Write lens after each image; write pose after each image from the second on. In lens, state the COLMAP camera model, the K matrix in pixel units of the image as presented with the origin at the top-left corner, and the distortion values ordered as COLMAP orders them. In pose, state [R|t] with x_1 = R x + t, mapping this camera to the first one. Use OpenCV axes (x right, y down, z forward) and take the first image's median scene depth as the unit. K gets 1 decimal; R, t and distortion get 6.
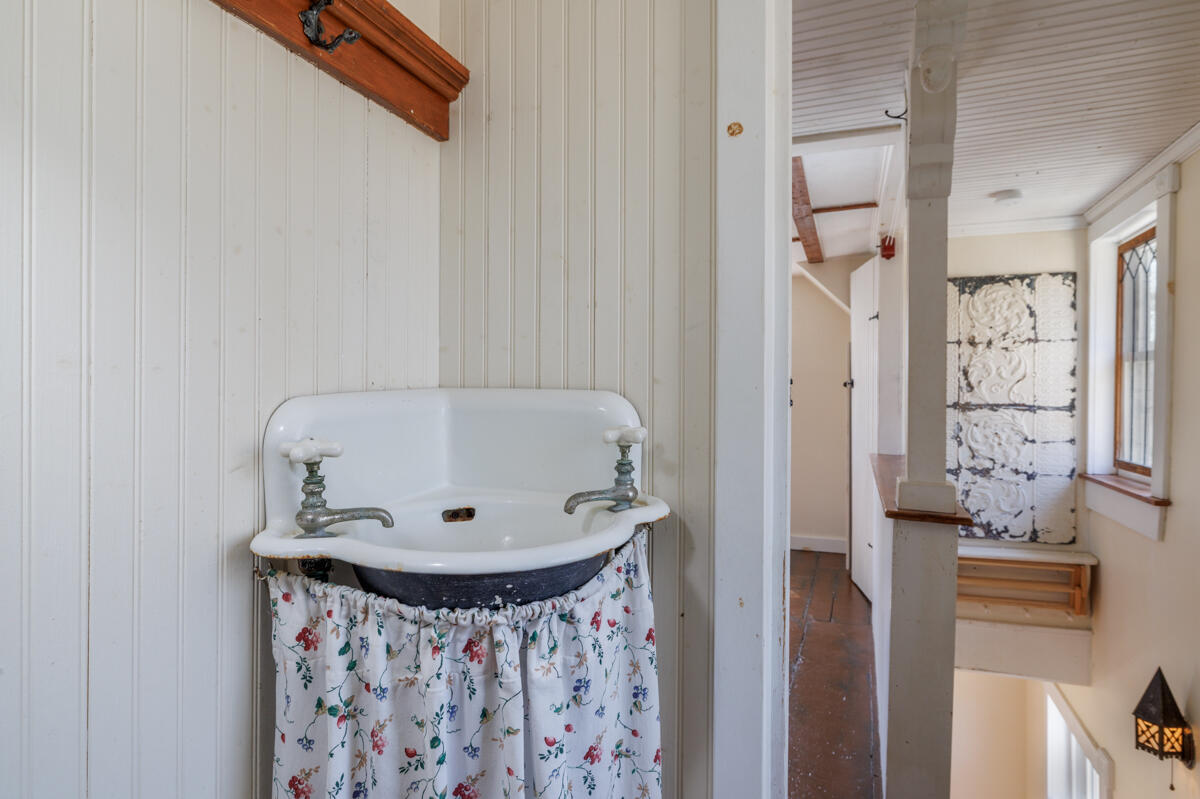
lens RADIAL K [[676.7, 0, 599.8], [0, 676.7, 398.7], [0, 0, 1]] dist [-0.000559, -0.000049]
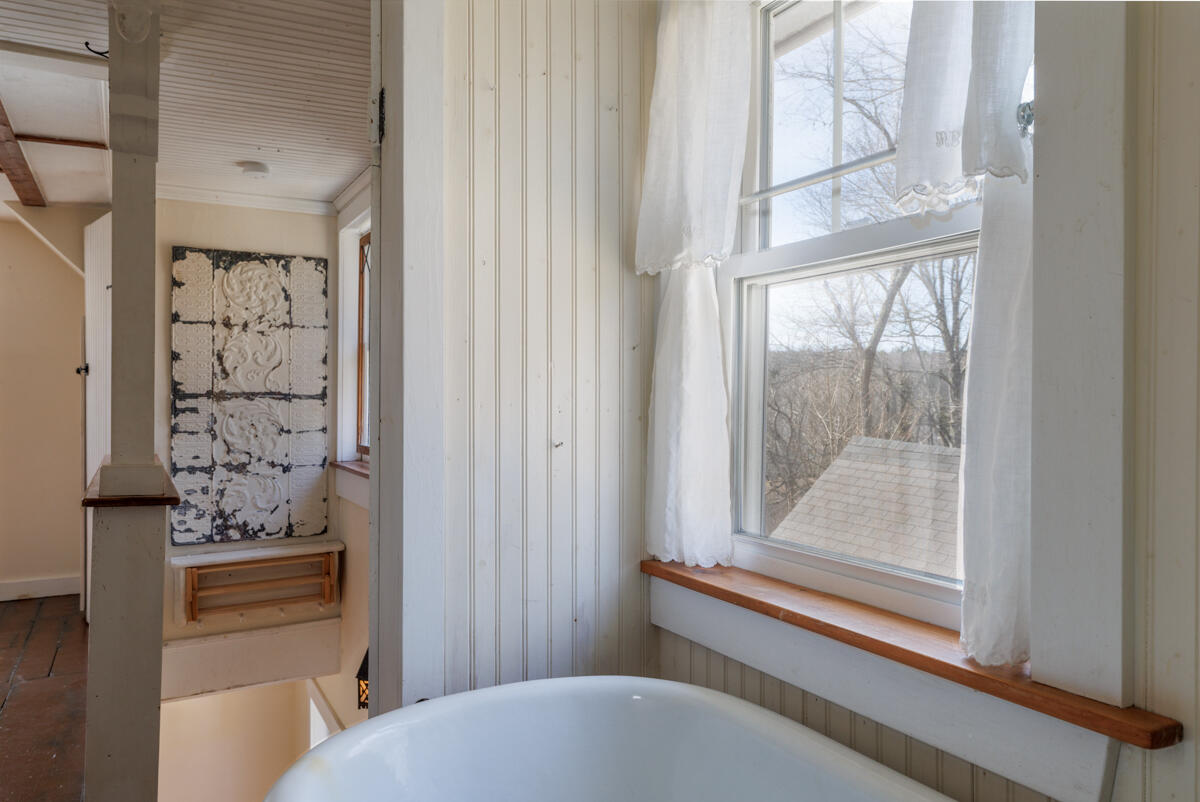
lens RADIAL K [[856.9, 0, 601.4], [0, 856.9, 397.6], [0, 0, 1]] dist [-0.002661, 0.006247]
pose [[0.645757, -0.002680, 0.763539, 0.004860], [0.005230, 0.999986, -0.000914, 0.018580], [-0.763525, 0.004583, 0.645762, -0.112888]]
